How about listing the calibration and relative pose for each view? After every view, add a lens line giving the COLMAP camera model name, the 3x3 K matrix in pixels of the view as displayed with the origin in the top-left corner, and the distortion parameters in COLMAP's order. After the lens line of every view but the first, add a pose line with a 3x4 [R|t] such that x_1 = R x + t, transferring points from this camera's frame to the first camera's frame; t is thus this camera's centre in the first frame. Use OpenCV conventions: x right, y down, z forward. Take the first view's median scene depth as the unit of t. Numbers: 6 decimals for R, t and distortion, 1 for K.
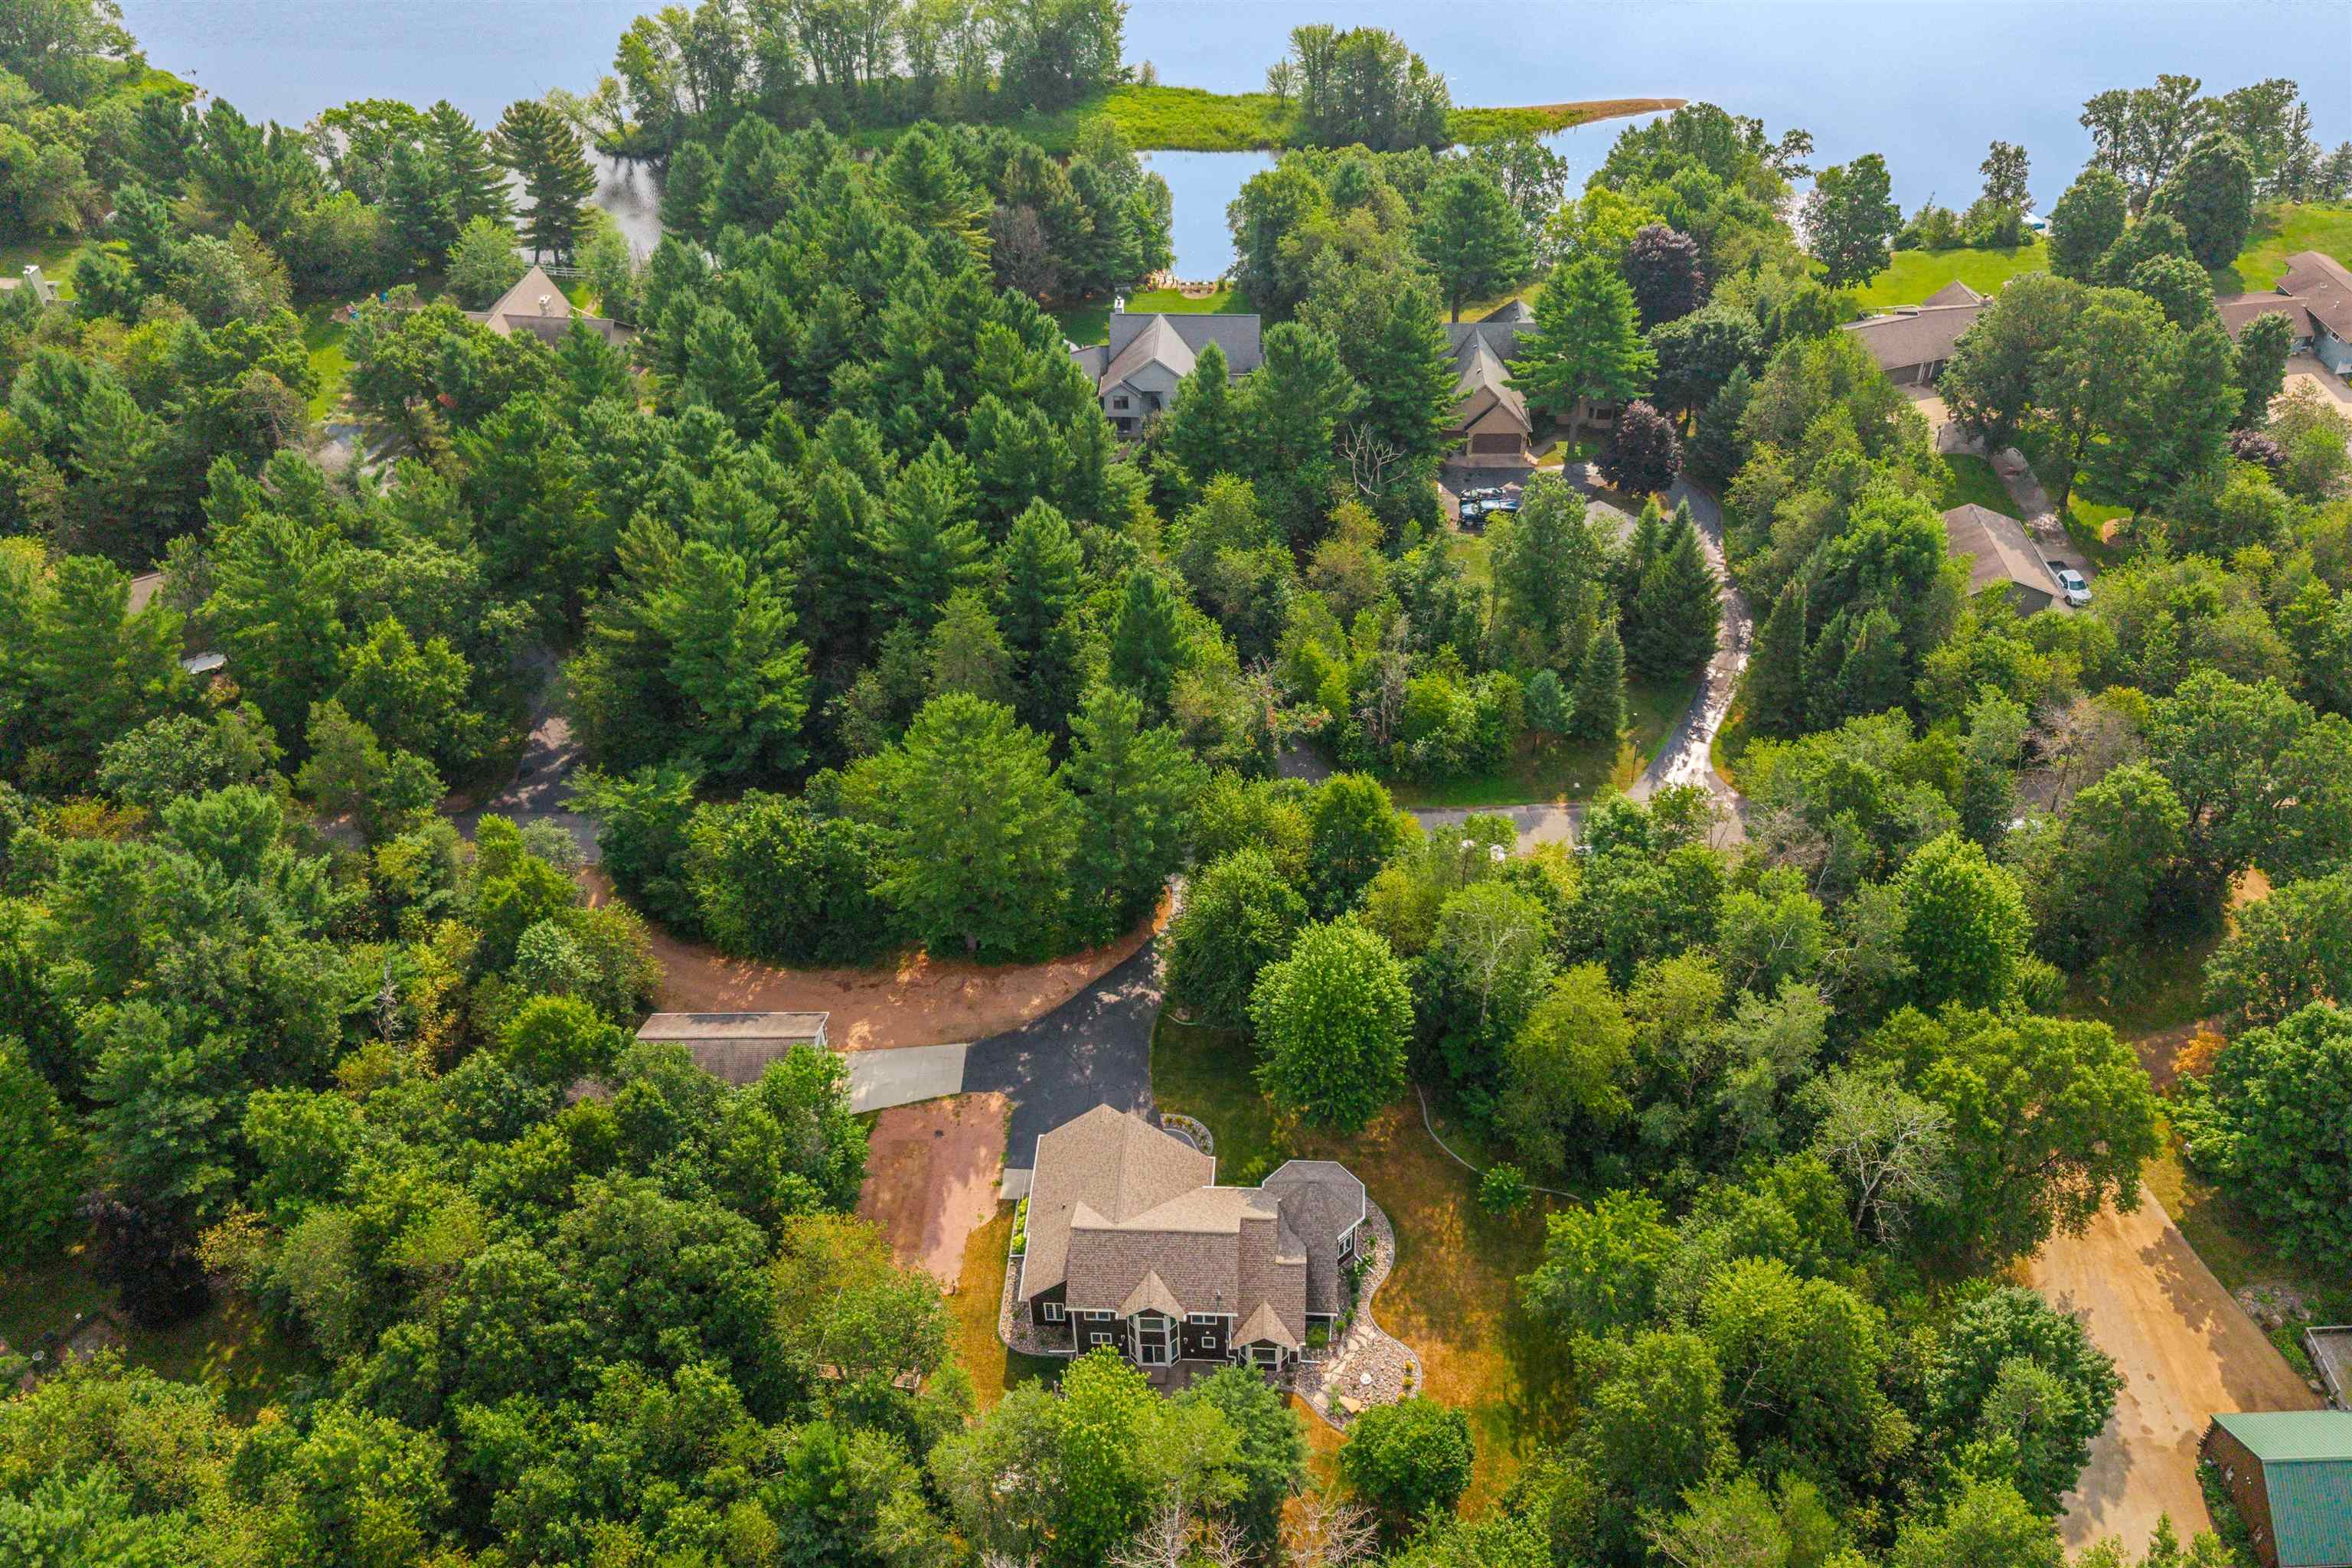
lens RADIAL K [[1800.6, 0, 1165.2], [0, 1800.6, 773.5], [0, 0, 1]] dist [0.055521, -0.108850]
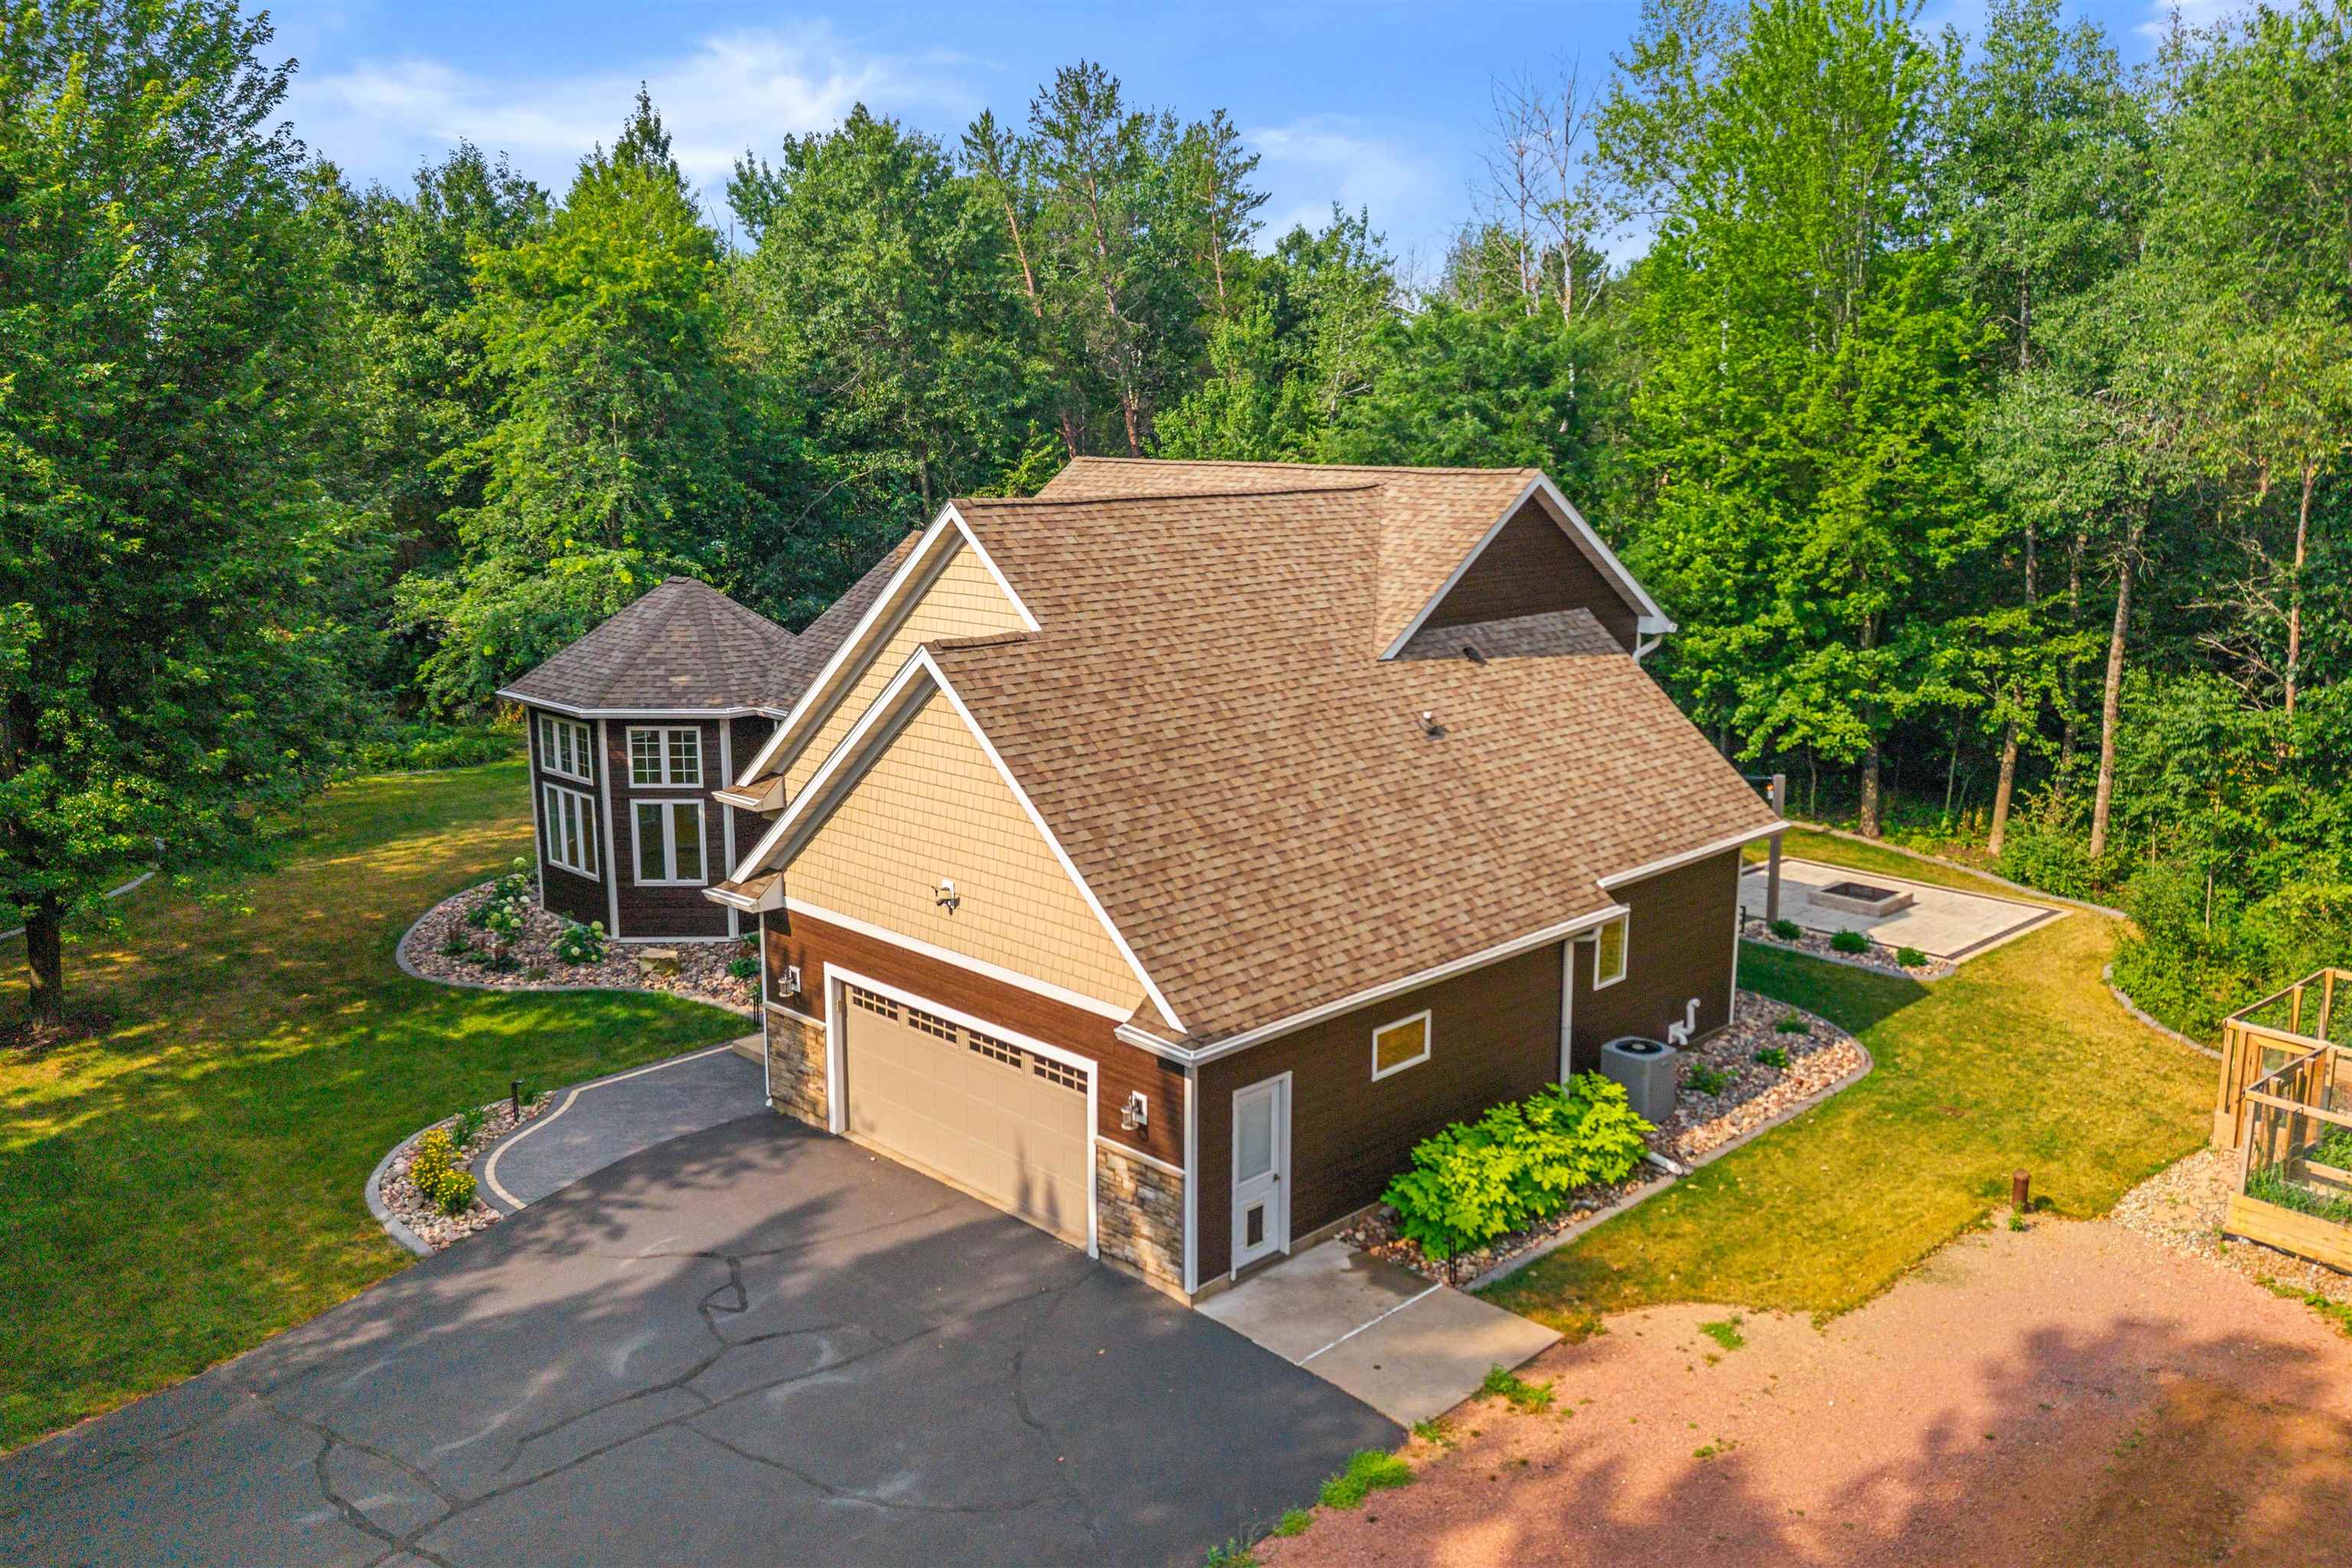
lens RADIAL K [[1800.6, 0, 1165.2], [0, 1800.6, 773.5], [0, 0, 1]] dist [0.055521, -0.108850]
pose [[-0.744567, -0.118869, 0.656879, -0.154435], [0.469894, 0.605609, 0.642213, 0.087815], [-0.474151, 0.786834, -0.395061, 0.991793]]
